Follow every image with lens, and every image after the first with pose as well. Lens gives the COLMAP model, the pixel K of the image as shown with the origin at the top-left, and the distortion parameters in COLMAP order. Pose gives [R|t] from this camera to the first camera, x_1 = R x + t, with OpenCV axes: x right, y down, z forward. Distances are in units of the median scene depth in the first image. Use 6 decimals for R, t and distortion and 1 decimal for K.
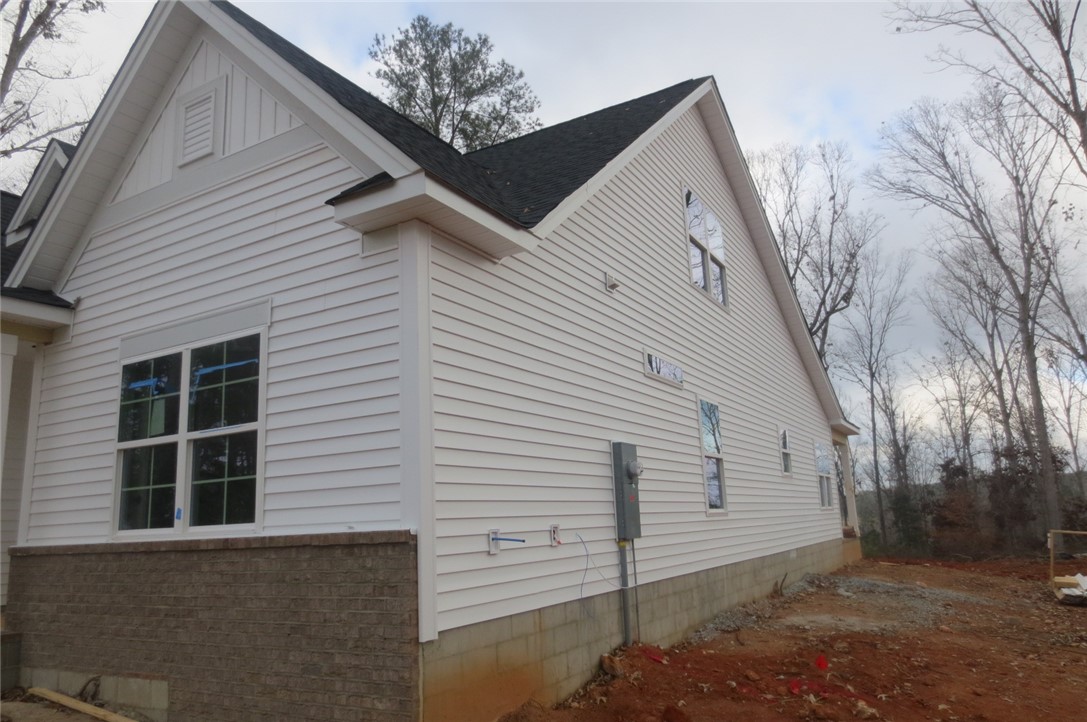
lens RADIAL K [[771.6, 0, 543.6], [0, 771.6, 365.0], [0, 0, 1]] dist [-0.028297, 0.003206]
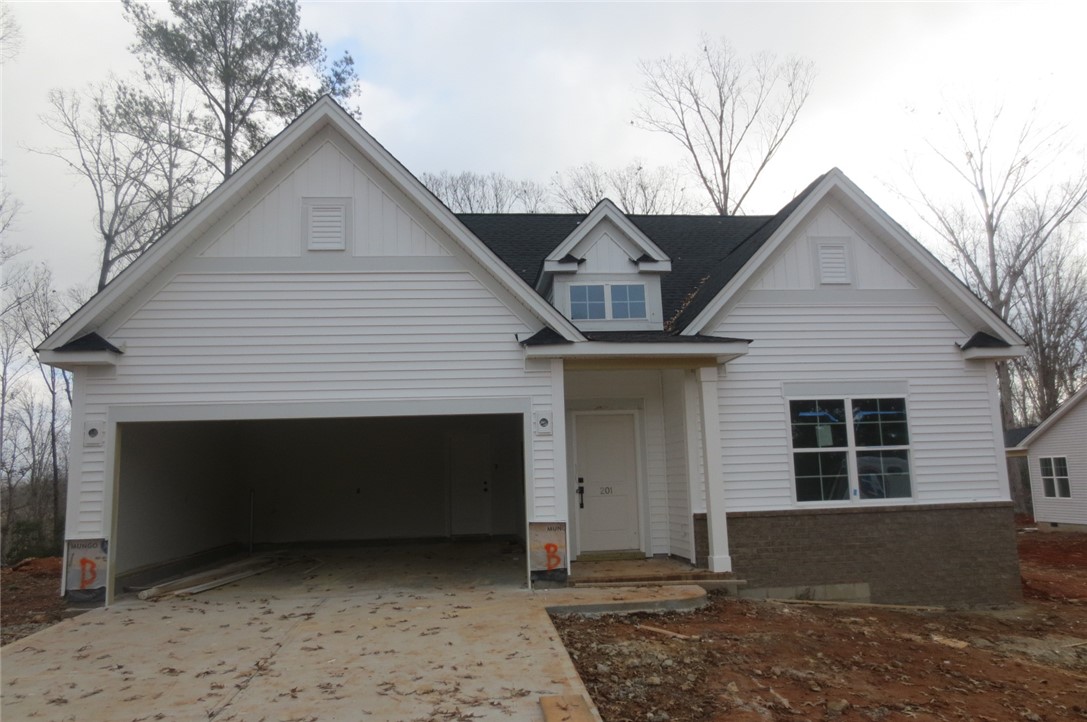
lens RADIAL K [[771.6, 0, 538.1], [0, 771.6, 362.1], [0, 0, 1]] dist [-0.028297, 0.003206]
pose [[0.808510, 0.112911, 0.577549, -2.183566], [-0.128831, 0.991575, -0.013503, 0.012644], [-0.574208, -0.063489, 0.816244, -0.020131]]
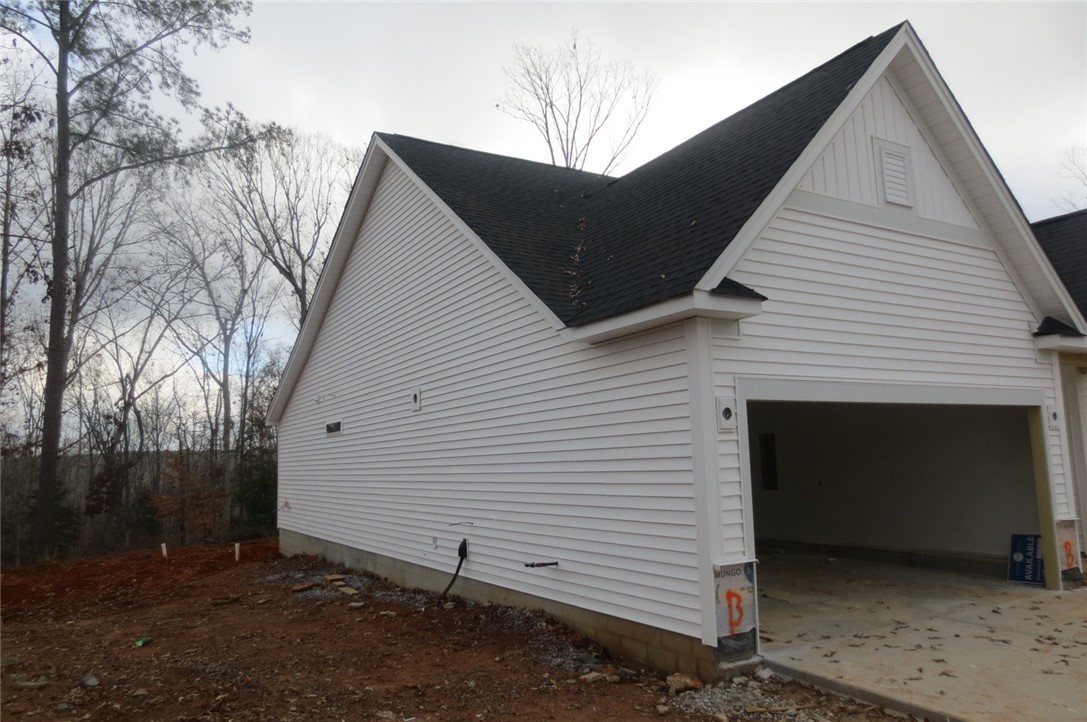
lens RADIAL K [[771.6, 0, 541.2], [0, 771.6, 356.9], [0, 0, 1]] dist [-0.028297, 0.003206]
pose [[0.505453, 0.152354, 0.849297, -3.119448], [-0.176360, 0.981751, -0.071155, 0.303716], [-0.844639, -0.113816, 0.523098, 1.444736]]
